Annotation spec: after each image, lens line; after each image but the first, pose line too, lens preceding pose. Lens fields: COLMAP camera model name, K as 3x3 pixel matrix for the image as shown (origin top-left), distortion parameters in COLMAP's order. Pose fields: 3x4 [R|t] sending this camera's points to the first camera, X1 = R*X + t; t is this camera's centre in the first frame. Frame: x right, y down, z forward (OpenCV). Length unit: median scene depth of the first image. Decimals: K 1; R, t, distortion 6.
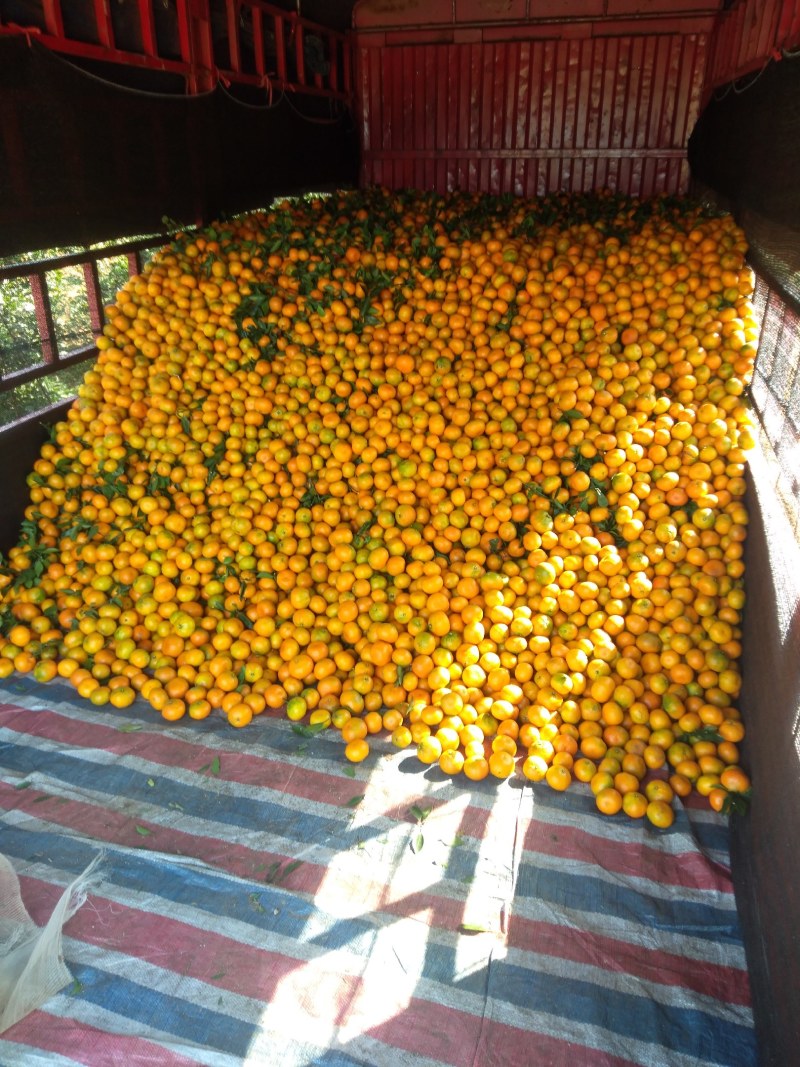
lens RADIAL K [[783.9, 0, 403.3], [0, 783.9, 533.0], [0, 0, 1]] dist [0.102765, -0.179219]
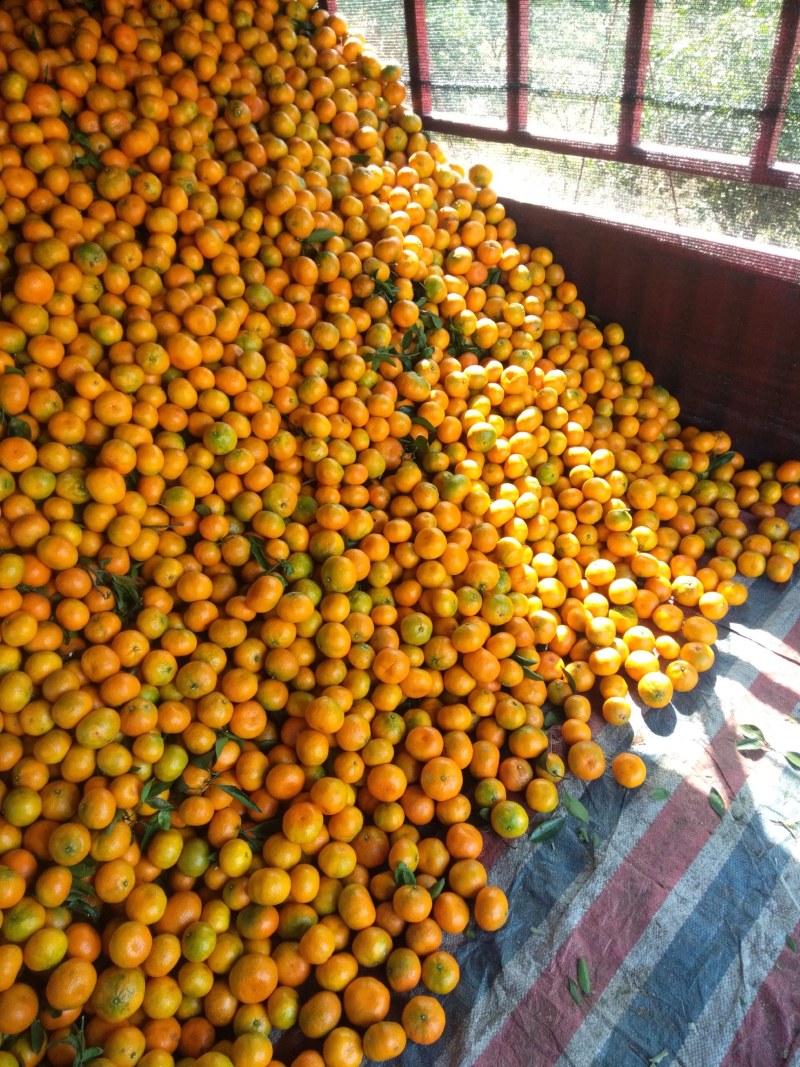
lens RADIAL K [[783.9, 0, 403.3], [0, 783.9, 533.0], [0, 0, 1]] dist [0.102765, -0.179219]
pose [[0.434826, -0.642675, 0.630789, -0.333464], [0.469459, 0.759537, 0.450234, -0.217065], [-0.768462, 0.100357, 0.631976, 0.502879]]
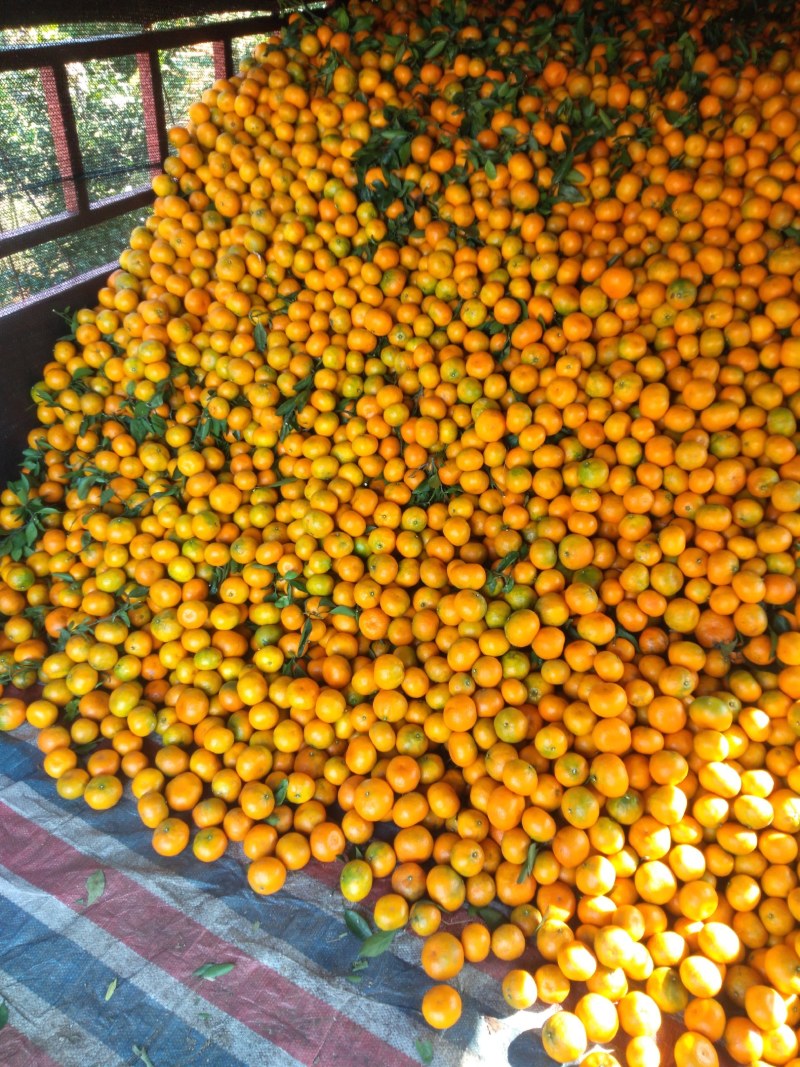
lens RADIAL K [[783.9, 0, 403.3], [0, 783.9, 533.0], [0, 0, 1]] dist [0.102765, -0.179219]
pose [[0.979110, 0.162549, -0.122153, -0.052854], [-0.133622, 0.967204, 0.216013, -0.141269], [0.153260, -0.195178, 0.968719, 0.356979]]
